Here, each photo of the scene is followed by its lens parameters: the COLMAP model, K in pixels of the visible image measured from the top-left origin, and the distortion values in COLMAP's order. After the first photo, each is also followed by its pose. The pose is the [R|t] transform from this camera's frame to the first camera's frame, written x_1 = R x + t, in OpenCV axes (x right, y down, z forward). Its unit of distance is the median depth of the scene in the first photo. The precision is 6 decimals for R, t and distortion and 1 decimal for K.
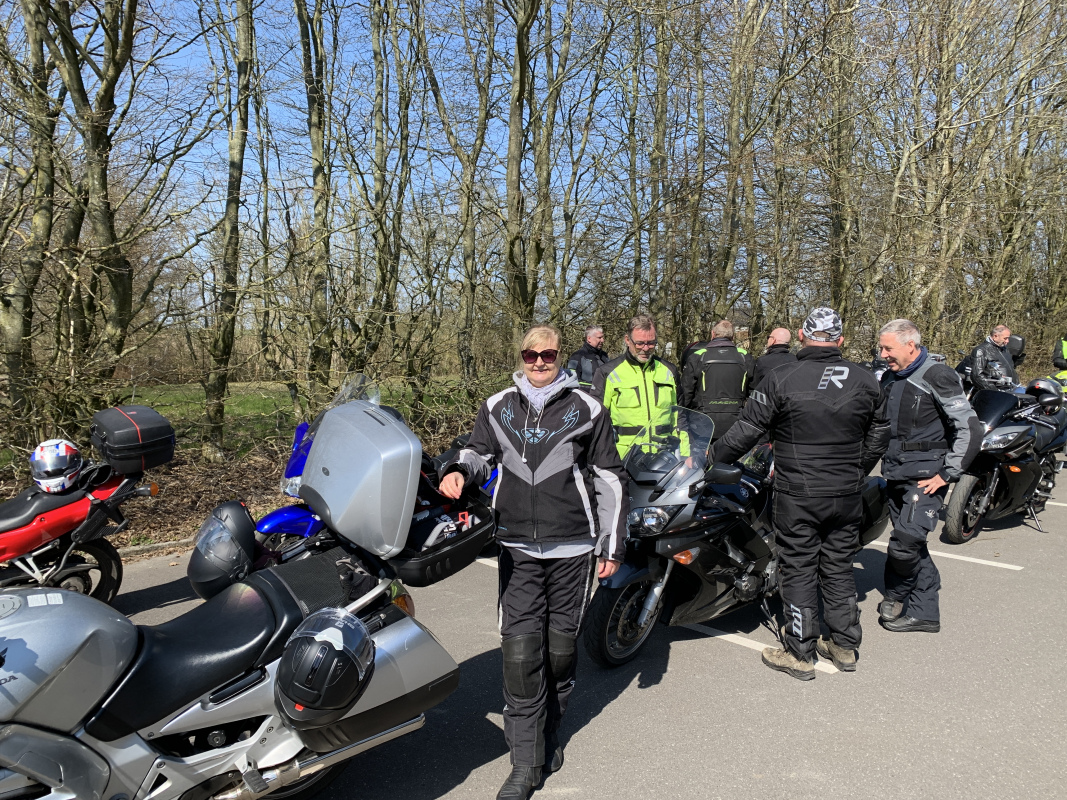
lens RADIAL K [[817.2, 0, 537.2], [0, 817.2, 379.3], [0, 0, 1]] dist [0.035490, -0.037575]
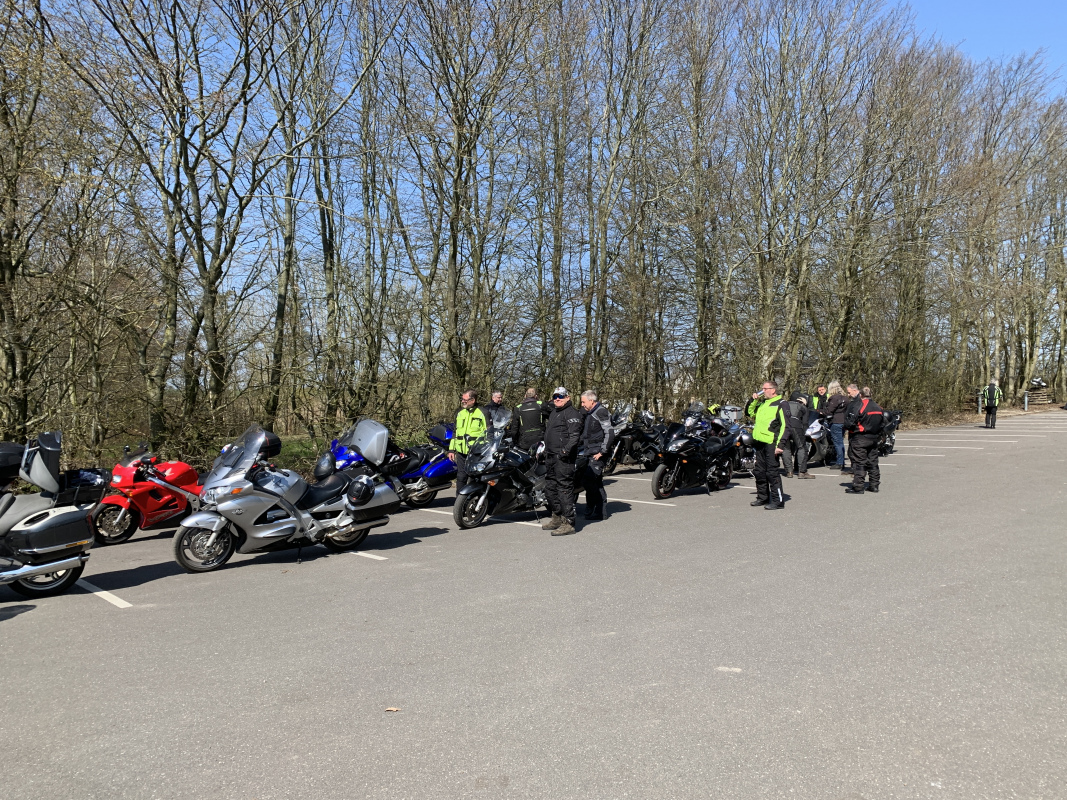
lens RADIAL K [[817.2, 0, 551.7], [0, 817.2, 409.2], [0, 0, 1]] dist [0.035490, -0.037575]
pose [[0.999125, -0.004914, 0.041534, 0.106167], [0.006357, 0.999378, -0.034685, 0.029982], [-0.041338, 0.034918, 0.998535, -0.649708]]
